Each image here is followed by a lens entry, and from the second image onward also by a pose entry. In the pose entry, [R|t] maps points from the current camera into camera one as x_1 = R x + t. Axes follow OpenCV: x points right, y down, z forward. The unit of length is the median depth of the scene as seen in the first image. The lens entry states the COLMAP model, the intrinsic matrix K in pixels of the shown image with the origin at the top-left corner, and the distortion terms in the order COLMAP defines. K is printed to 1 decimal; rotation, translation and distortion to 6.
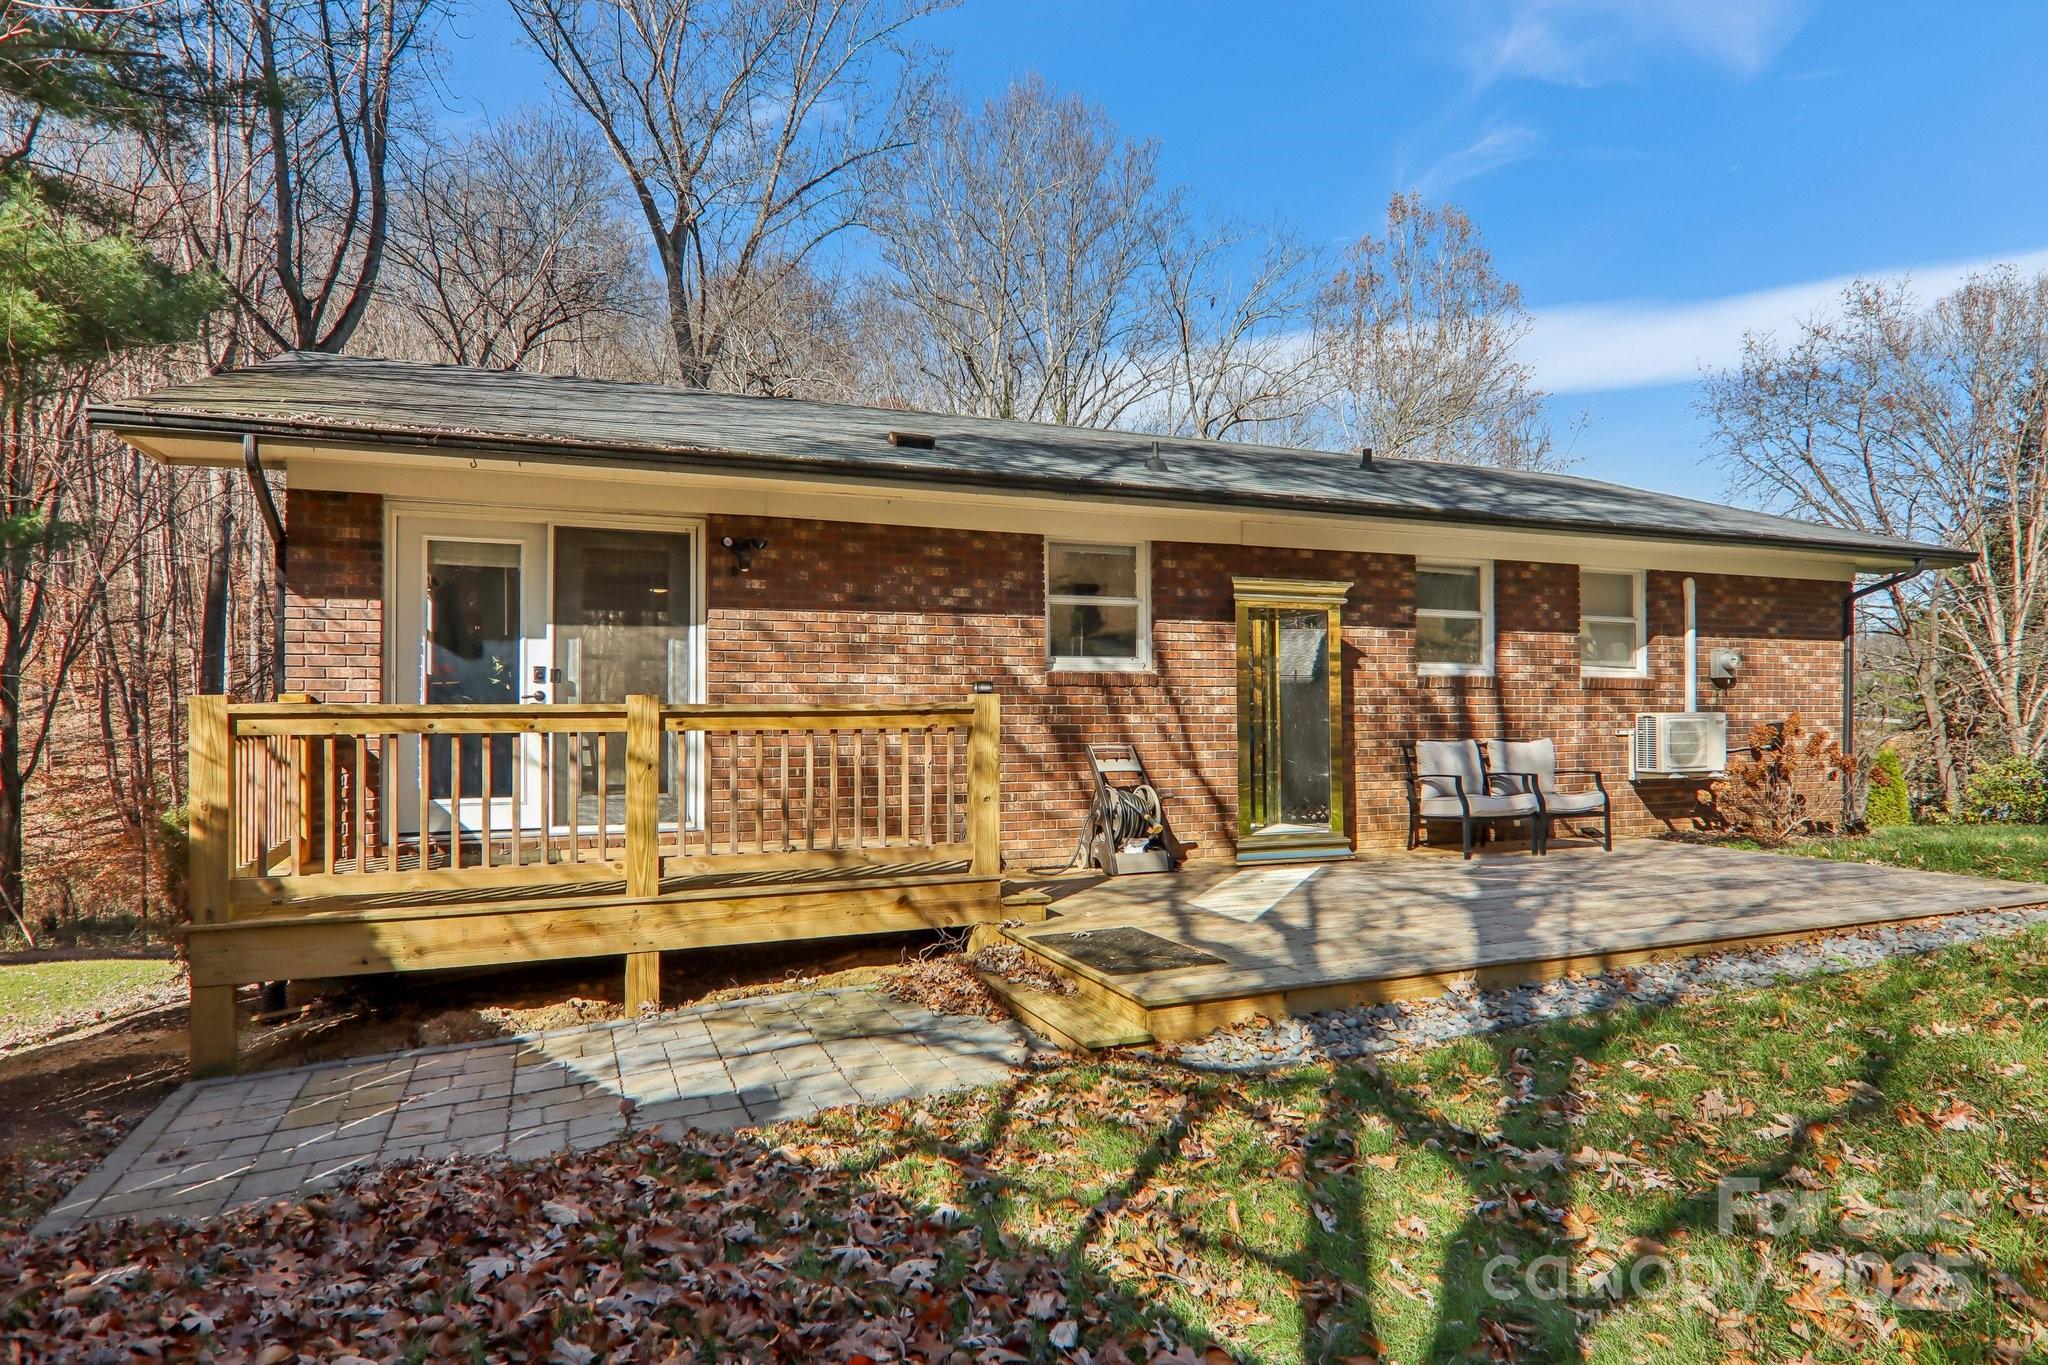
lens RADIAL K [[1212.2, 0, 1059.3], [0, 1212.2, 680.5], [0, 0, 1]] dist [-0.007237, -0.001903]
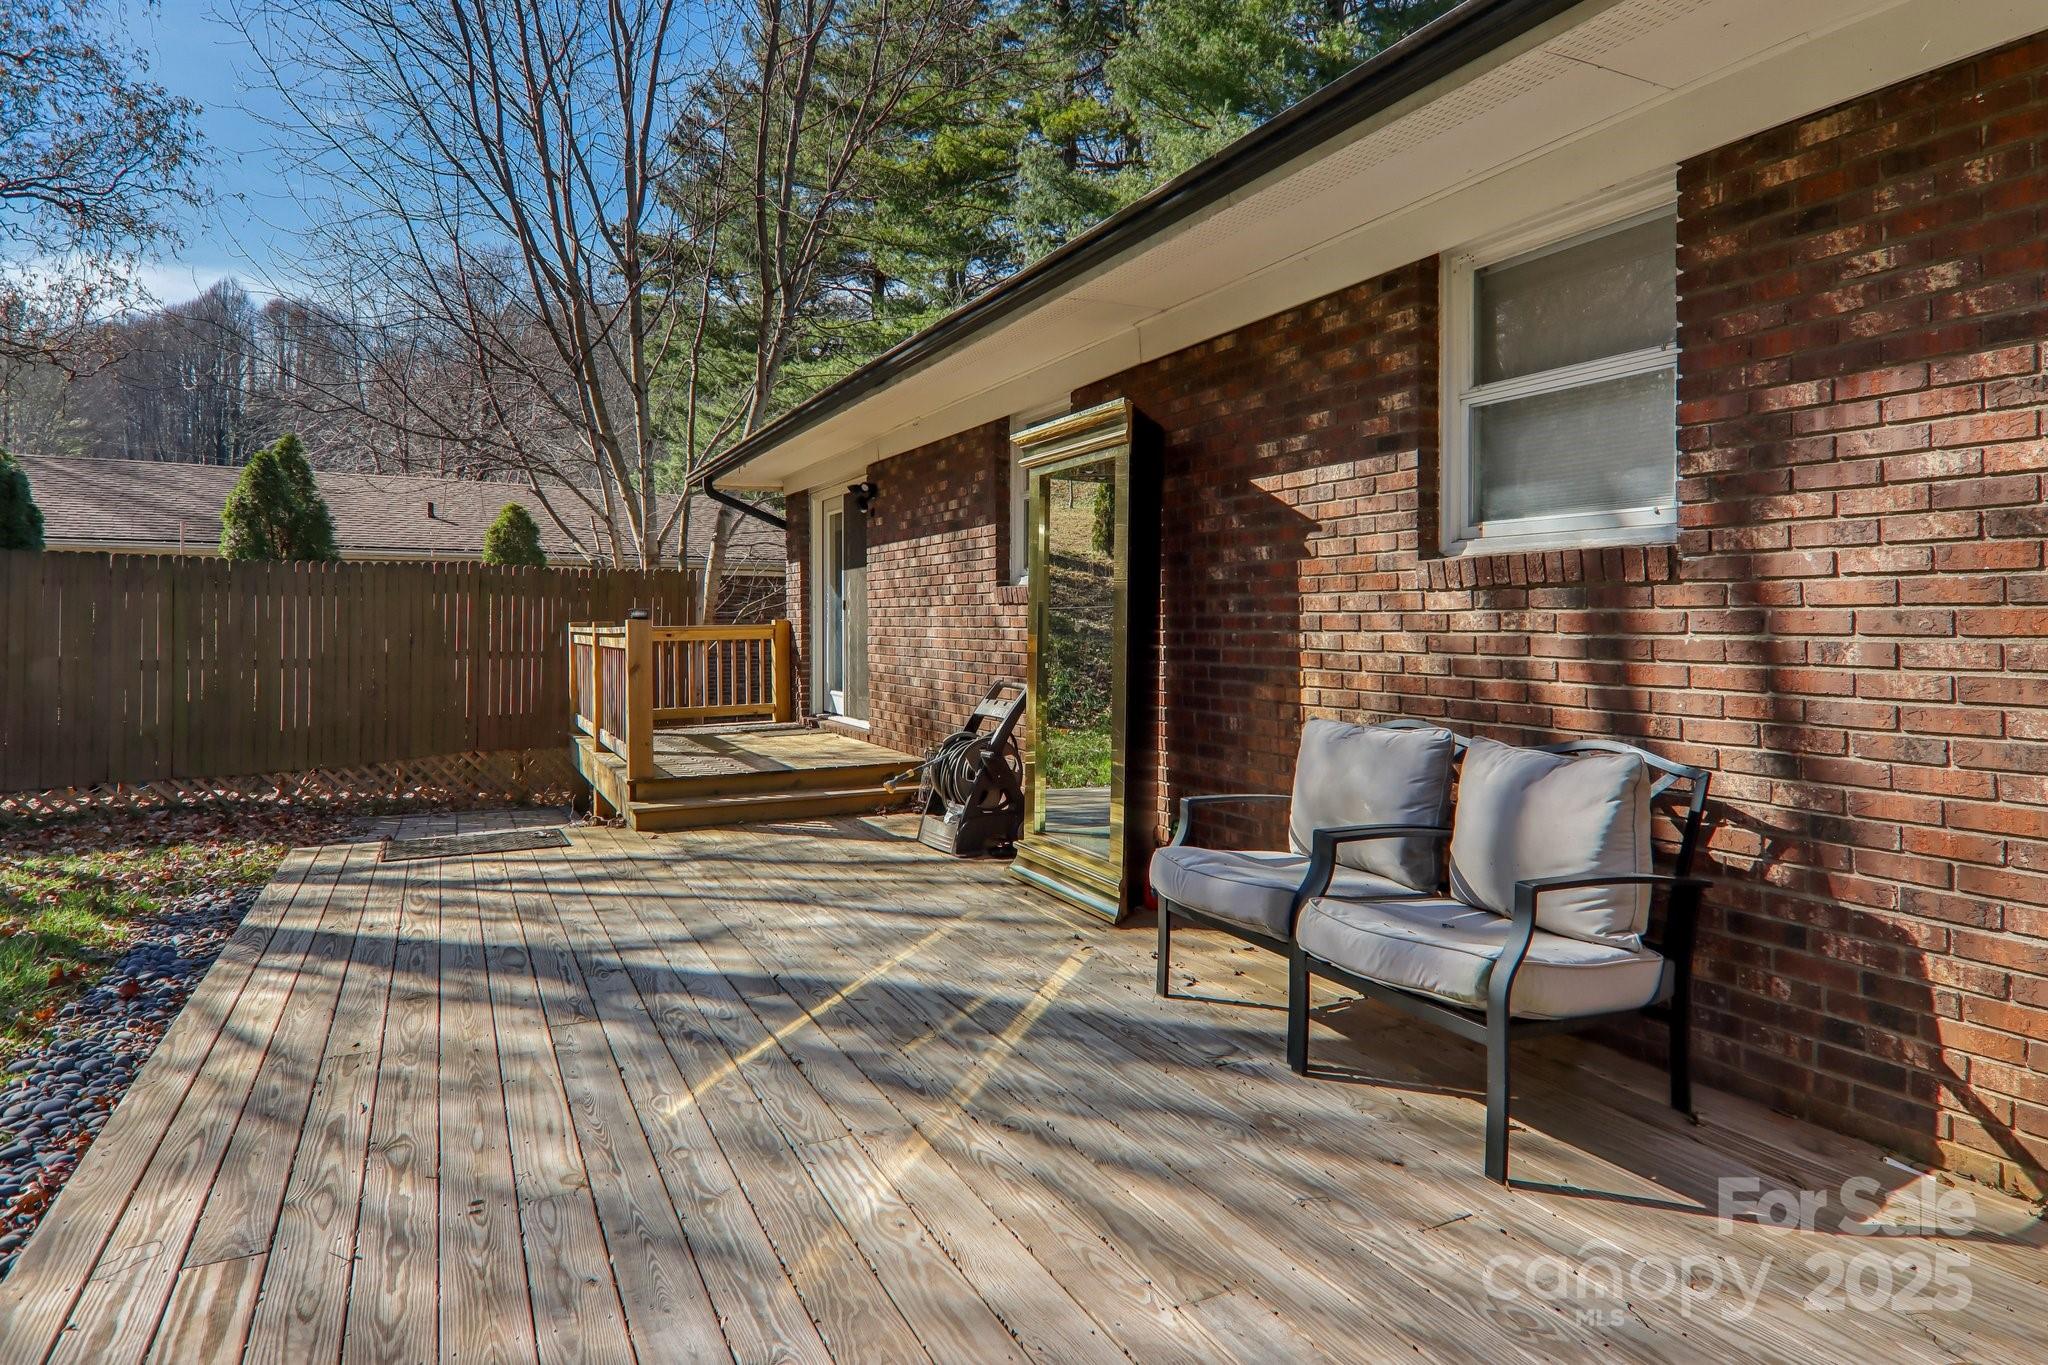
lens RADIAL K [[1188.1, 0, 1022.2], [0, 1188.1, 635.9], [0, 0, 1]] dist [0.005600, 0.000300]
pose [[0.051626, 0.007466, -0.998639, 0.717511], [0.008200, 0.999935, 0.007900, 0.016624], [0.998633, -0.008597, 0.051561, 0.895753]]
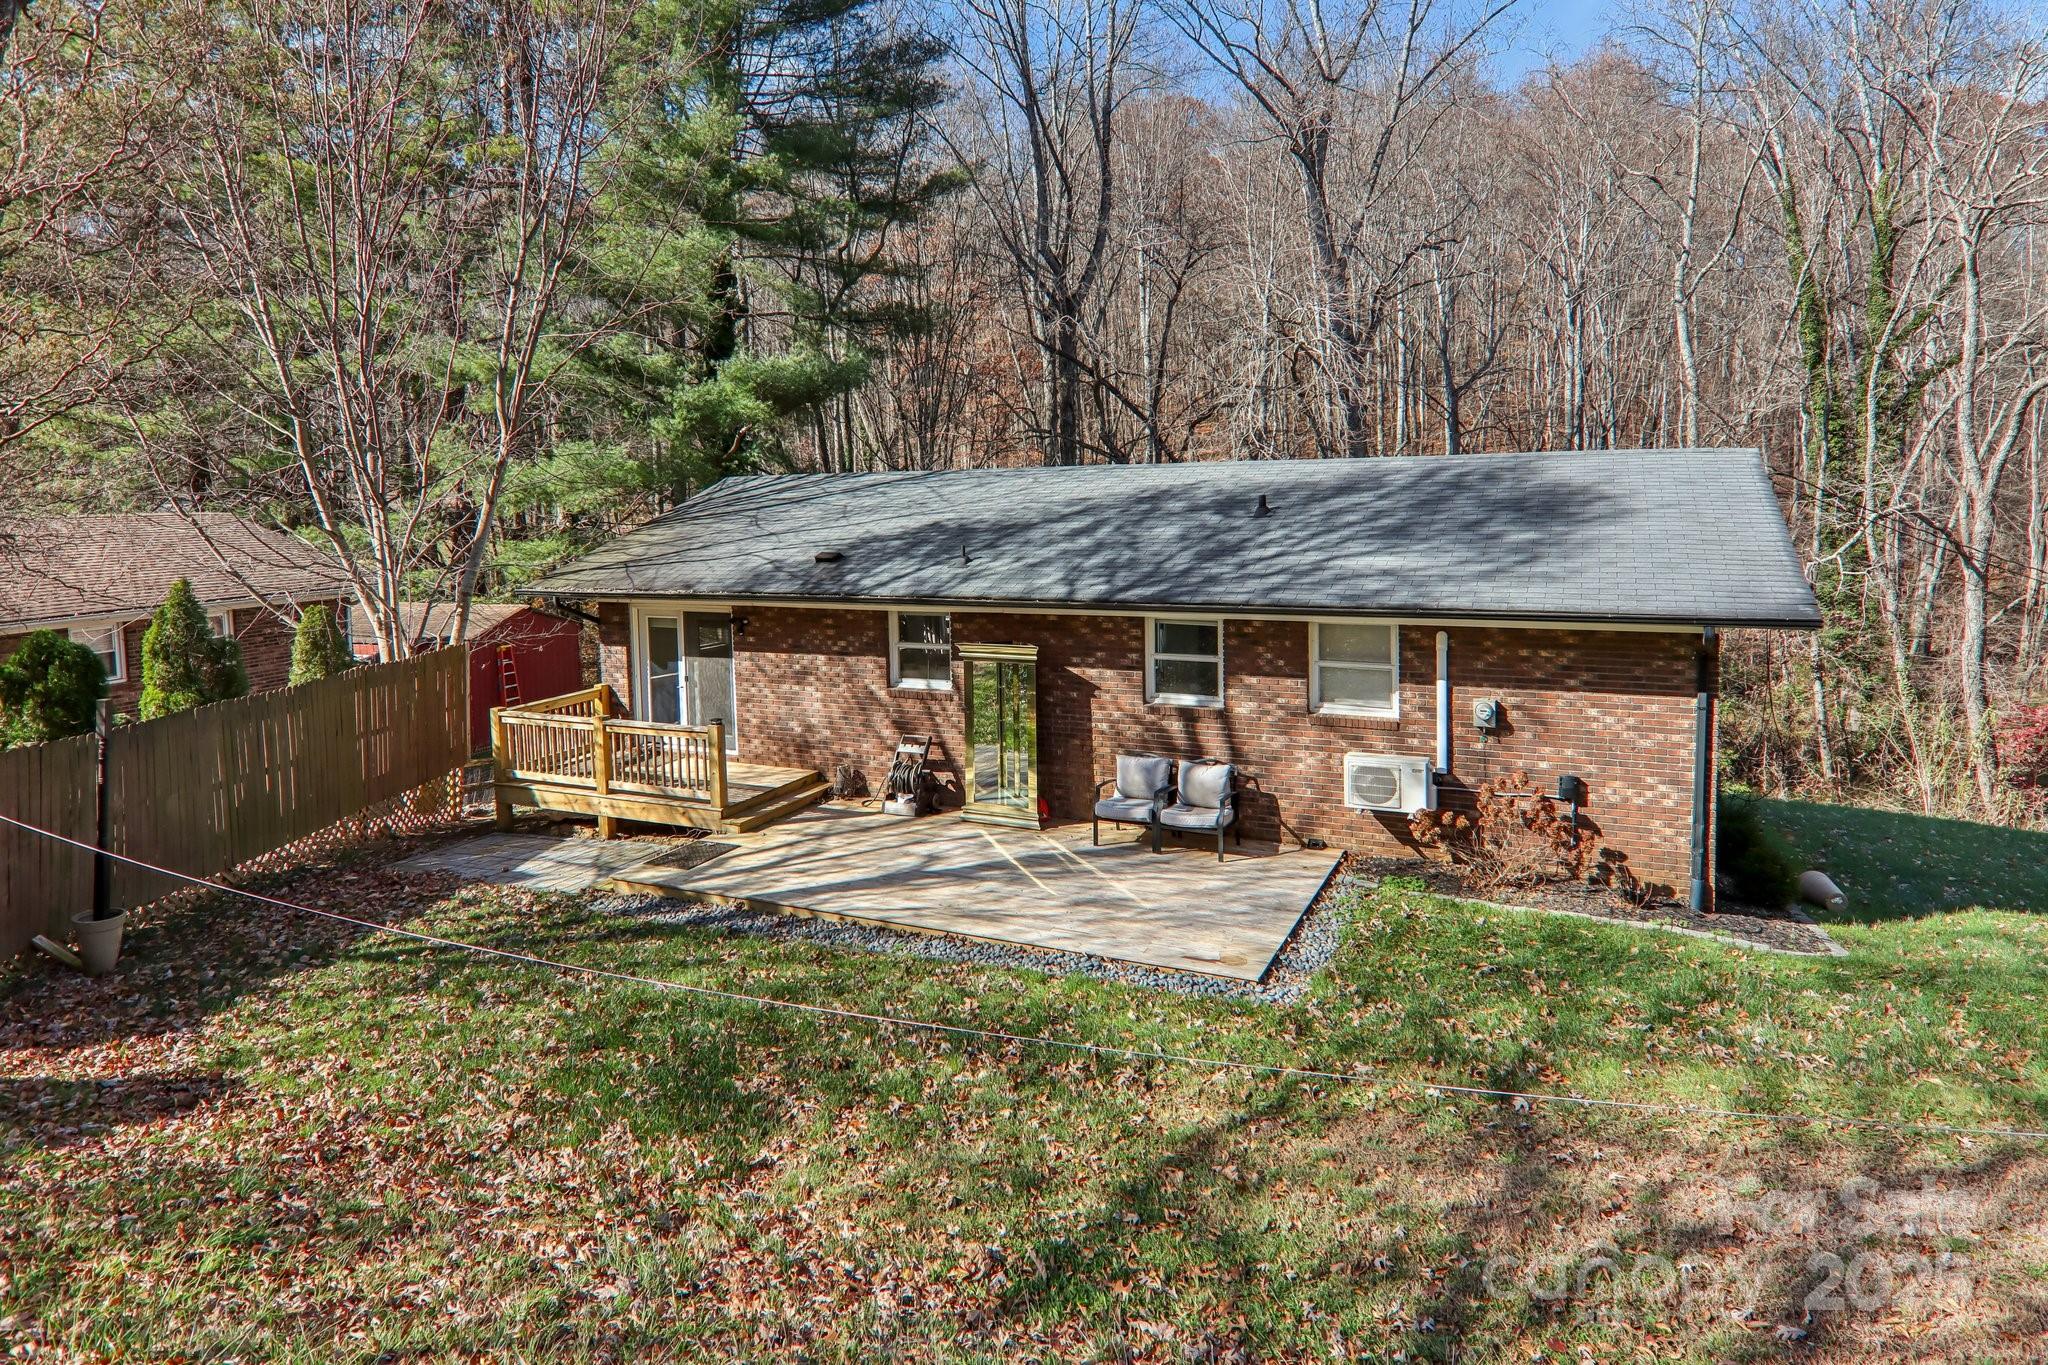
lens RADIAL K [[1176.9, 0, 970.5], [0, 1176.9, 567.4], [0, 0, 1]] dist [-0.006304, -0.001681]
pose [[0.653735, 0.028223, -0.756197, 1.225051], [0.030074, 0.997546, 0.063230, -0.260711], [0.756126, -0.064078, 0.651282, 0.005564]]
